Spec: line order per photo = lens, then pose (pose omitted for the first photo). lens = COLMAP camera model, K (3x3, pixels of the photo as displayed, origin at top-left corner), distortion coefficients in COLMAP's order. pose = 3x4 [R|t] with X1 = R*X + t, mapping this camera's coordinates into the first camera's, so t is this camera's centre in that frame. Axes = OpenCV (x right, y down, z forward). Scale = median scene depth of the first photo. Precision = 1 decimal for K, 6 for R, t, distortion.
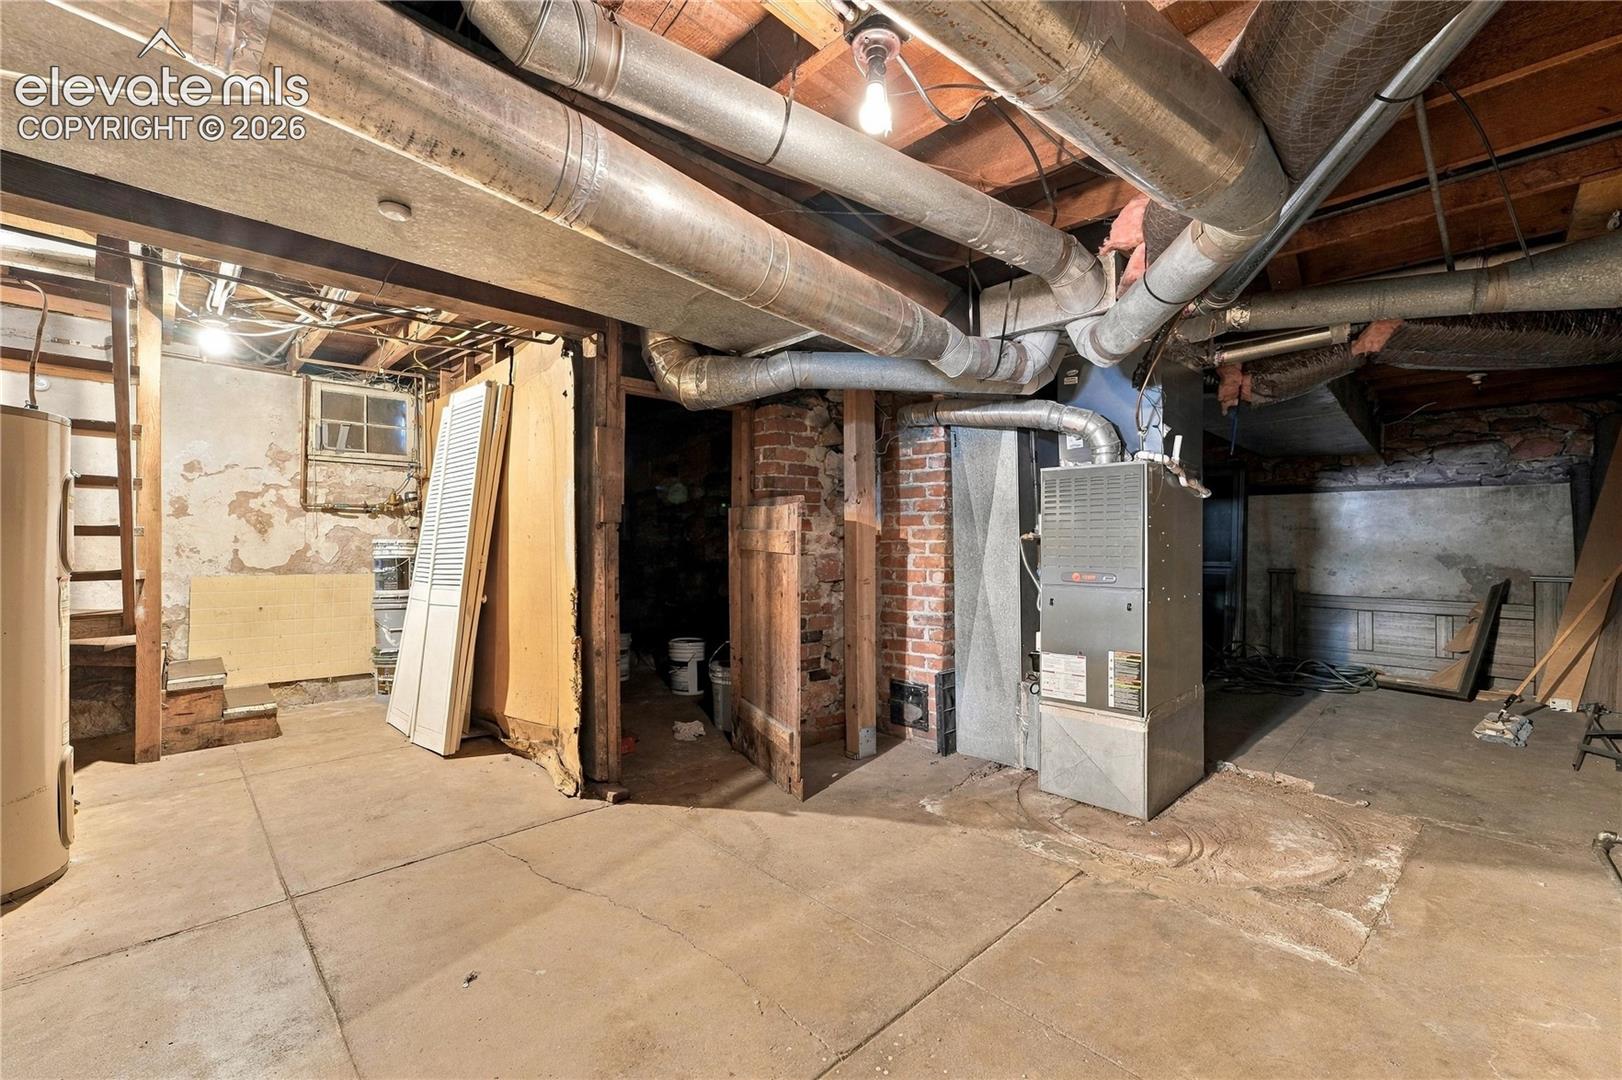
lens RADIAL K [[661.1, 0, 807.5], [0, 661.1, 537.1], [0, 0, 1]] dist [-0.072086, 0.043471]
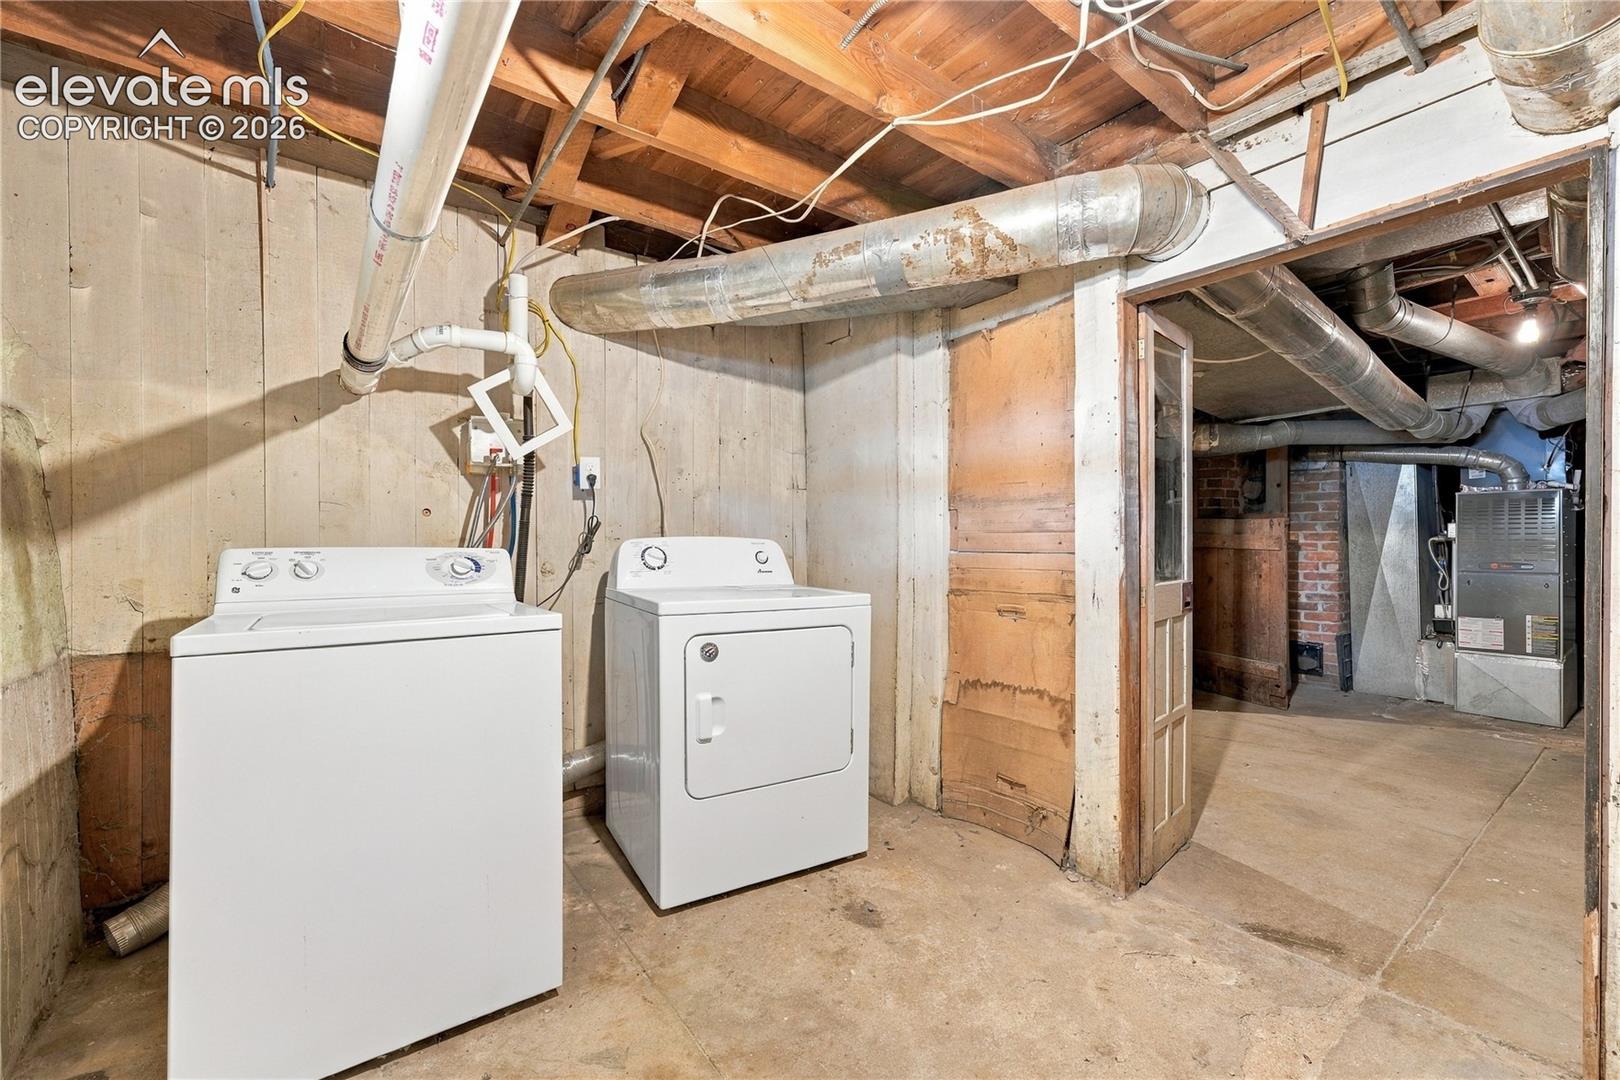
lens RADIAL K [[641.8, 0, 810.0], [0, 641.8, 540.0], [0, 0, 1]] dist [-0.031873, 0.020493]
pose [[0.989645, -0.006030, -0.143411, -0.746181], [0.007314, 0.999938, 0.008433, -0.017898], [0.143351, -0.009394, 0.989627, -0.534642]]
